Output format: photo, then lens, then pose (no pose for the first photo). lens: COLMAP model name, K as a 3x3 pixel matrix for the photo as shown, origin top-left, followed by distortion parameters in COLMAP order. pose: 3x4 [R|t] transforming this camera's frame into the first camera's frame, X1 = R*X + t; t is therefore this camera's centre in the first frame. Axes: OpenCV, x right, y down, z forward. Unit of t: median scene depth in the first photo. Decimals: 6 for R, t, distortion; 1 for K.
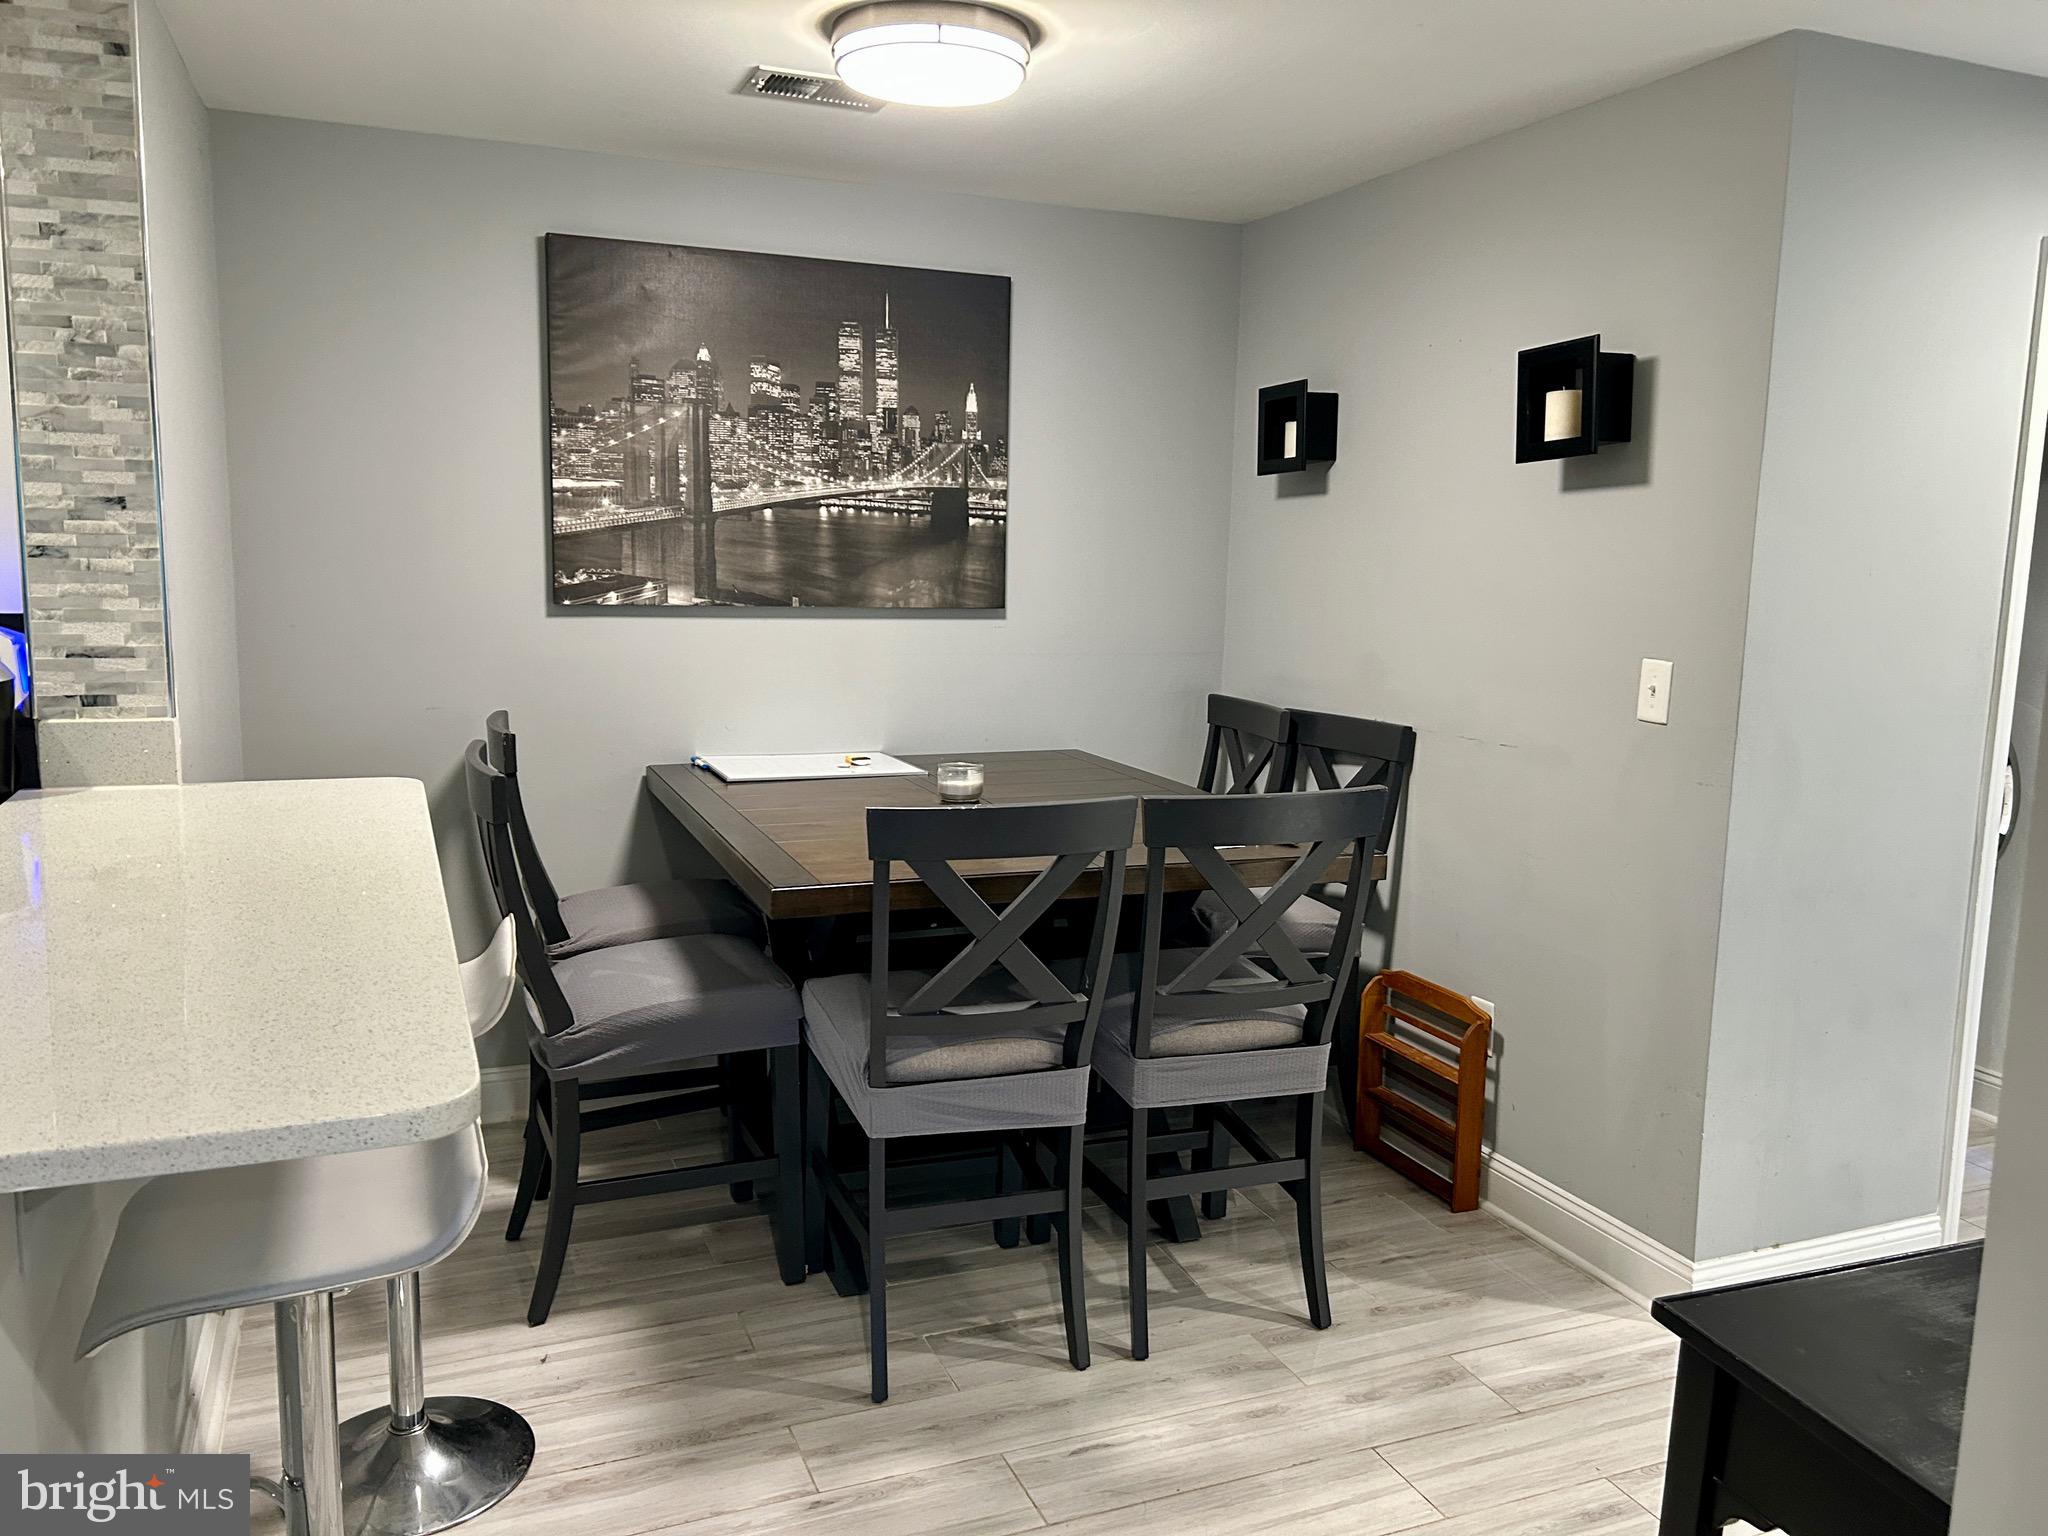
lens RADIAL K [[1547.7, 0, 1014.0], [0, 1547.7, 773.6], [0, 0, 1]] dist [0.052438, -0.060398]
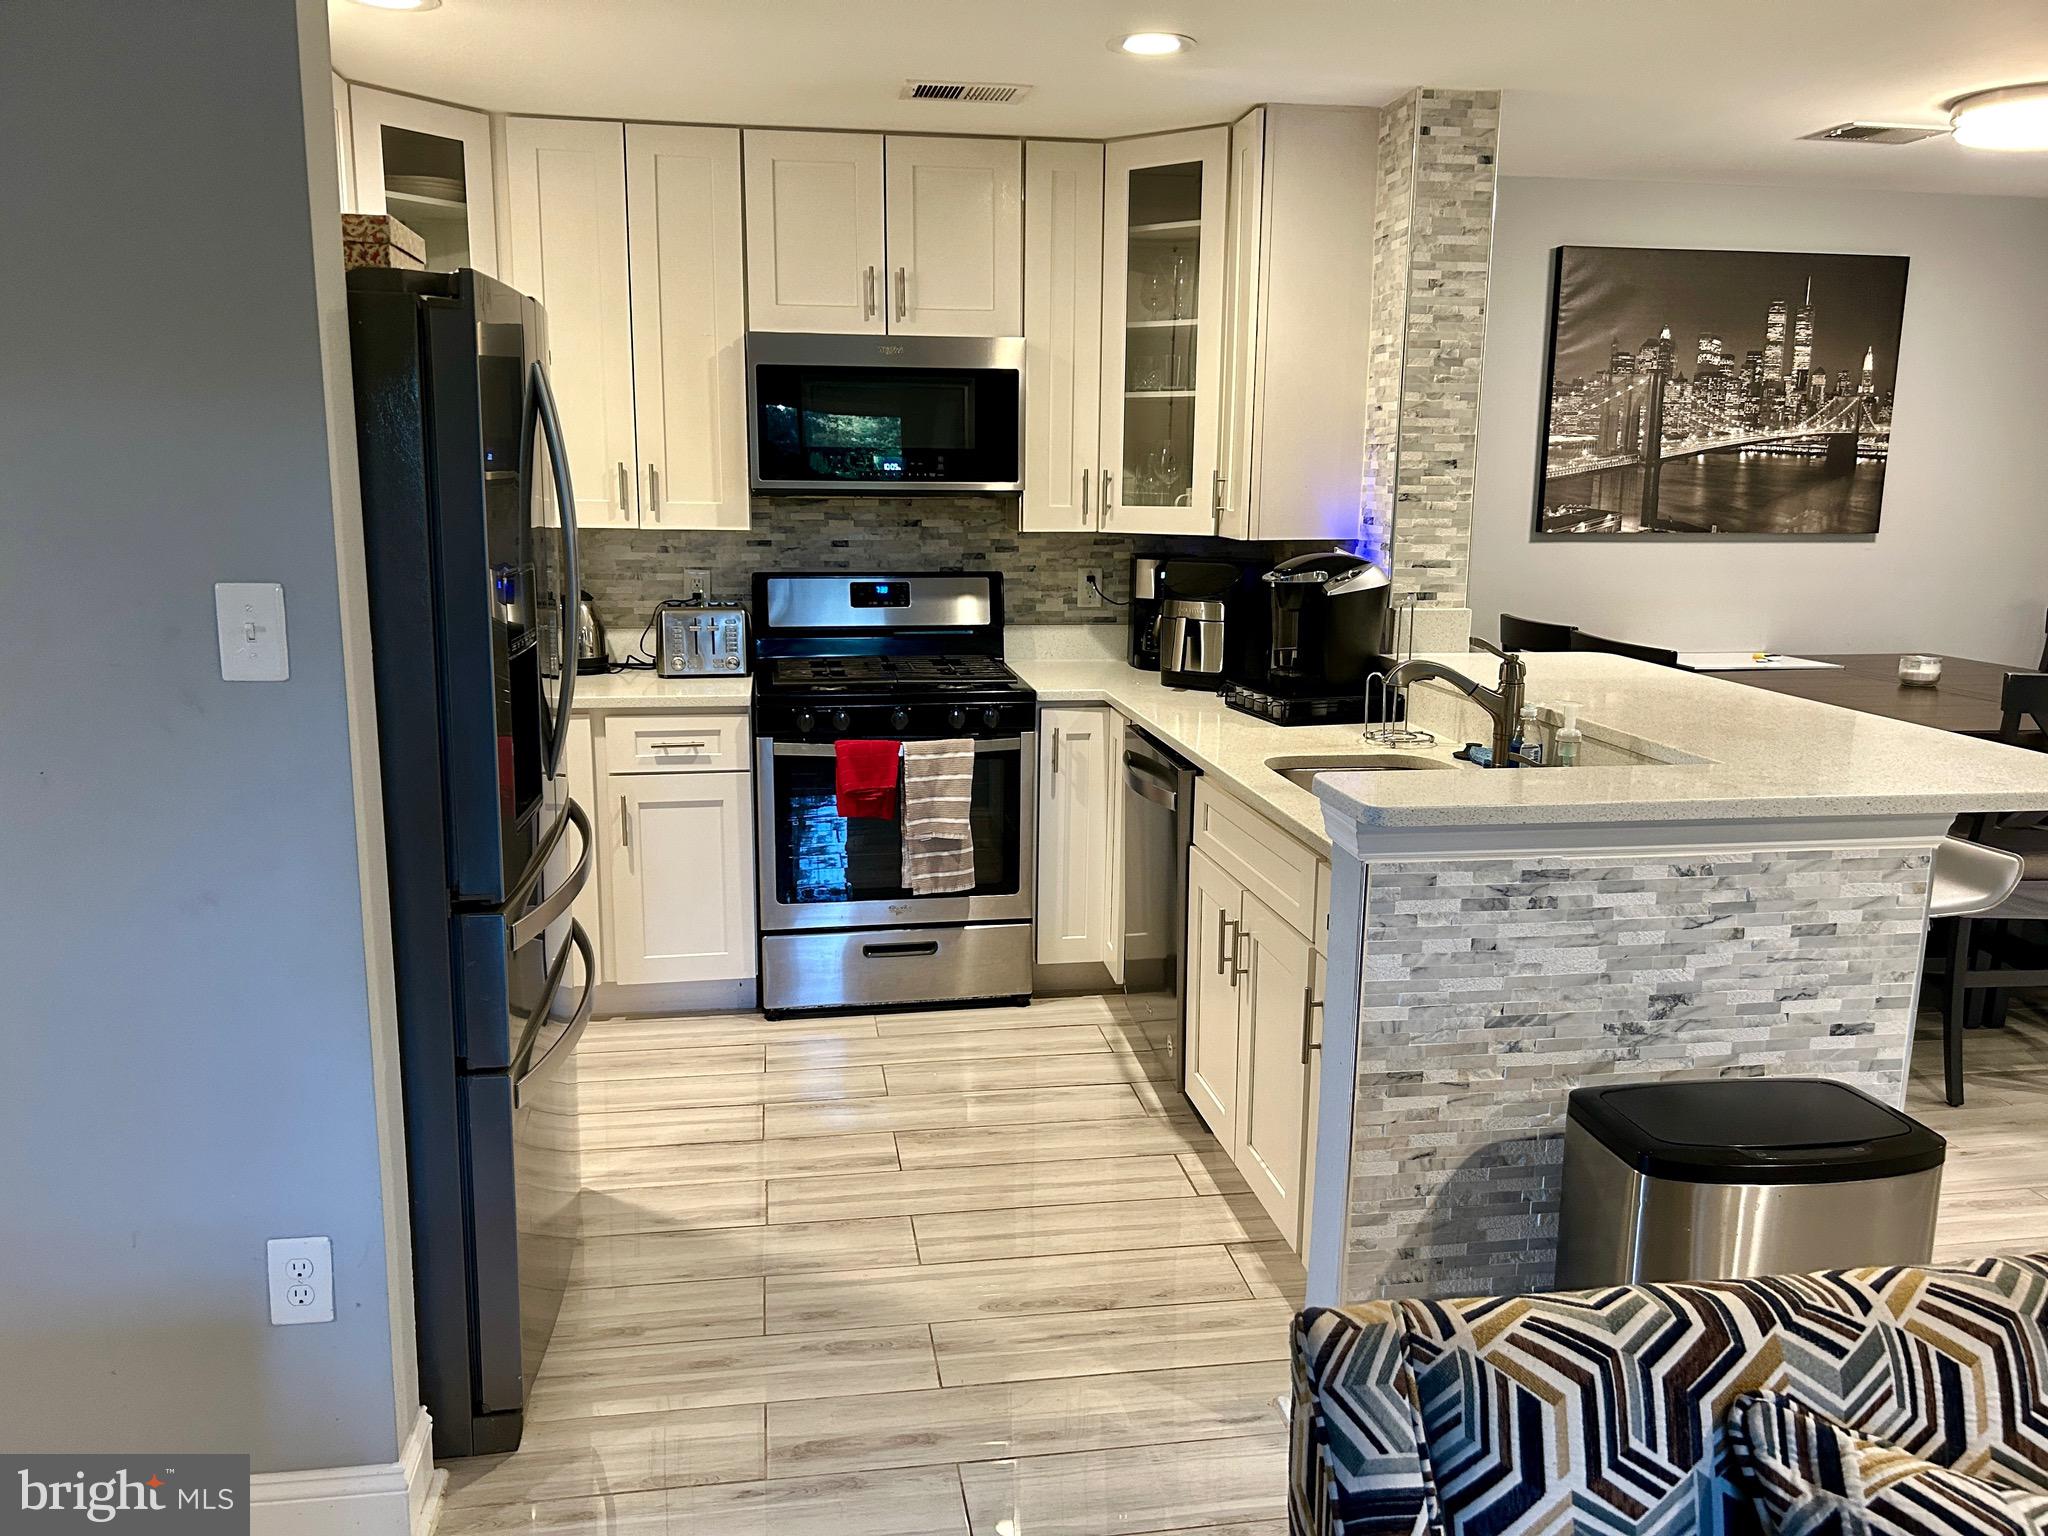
lens RADIAL K [[1547.7, 0, 1016.8], [0, 1547.7, 773.2], [0, 0, 1]] dist [0.052438, -0.060398]
pose [[0.974827, 0.028662, -0.221111, -0.420480], [-0.019929, 0.998934, 0.041627, 0.046273], [0.222069, -0.036173, 0.974360, -0.370920]]
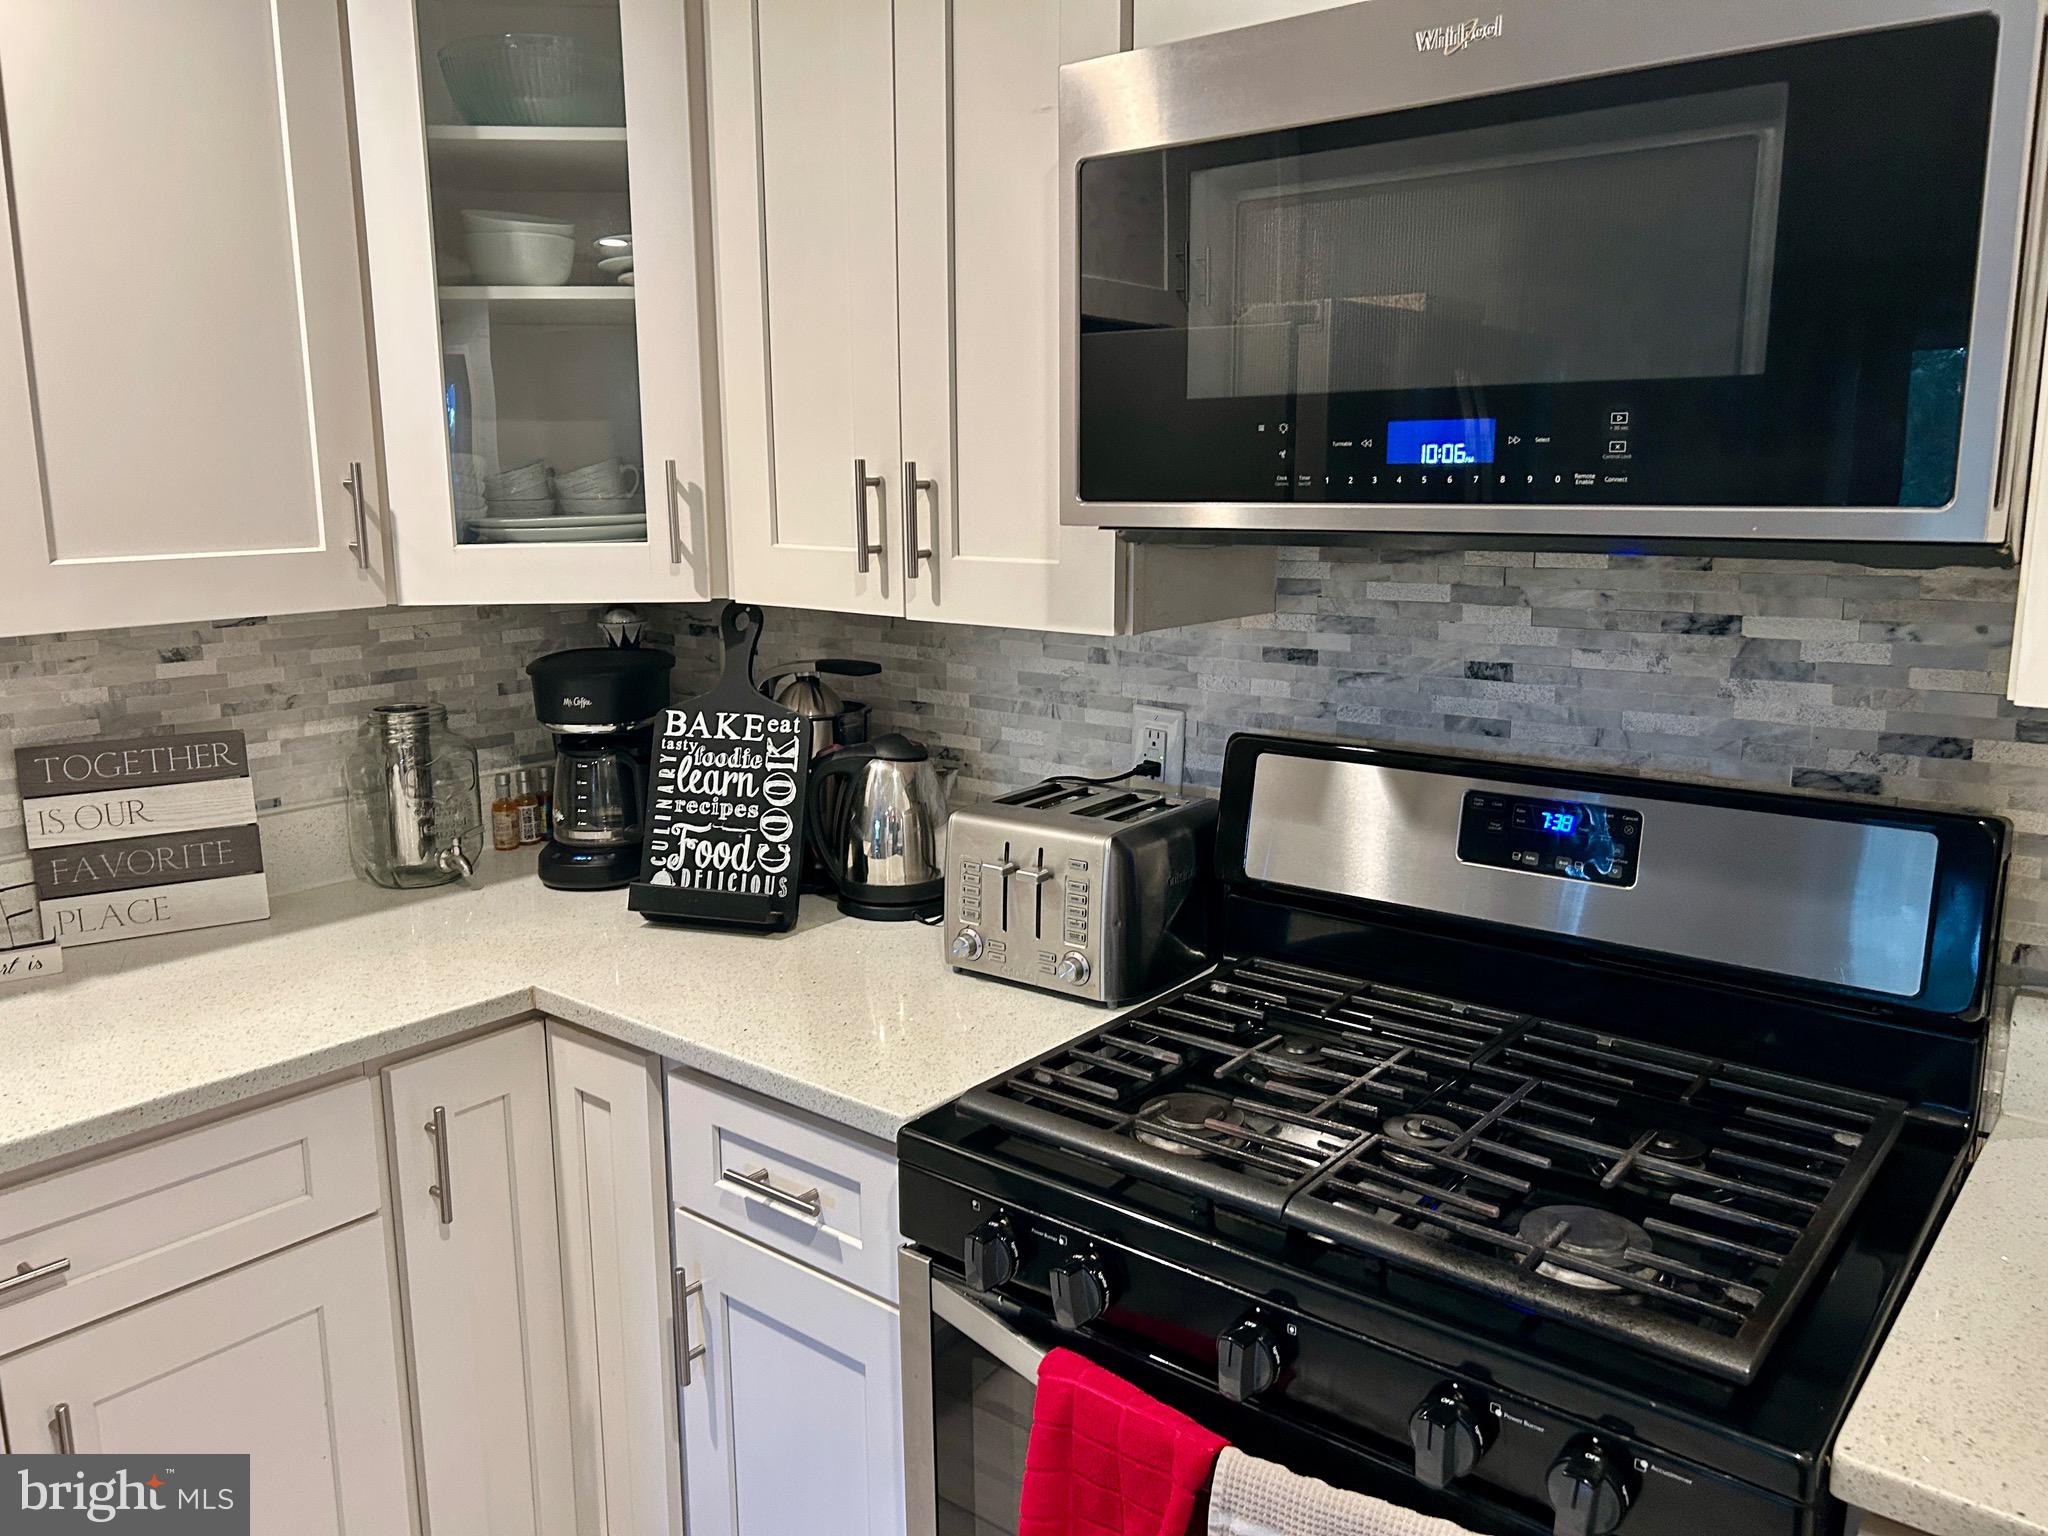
lens RADIAL K [[1547.7, 0, 1005.2], [0, 1547.7, 753.5], [0, 0, 1]] dist [0.052438, -0.060398]
pose [[0.465924, 0.134583, -0.874529, -0.509471], [-0.109487, 0.989538, 0.093951, -0.081344], [0.878025, 0.051975, 0.475785, 0.453444]]
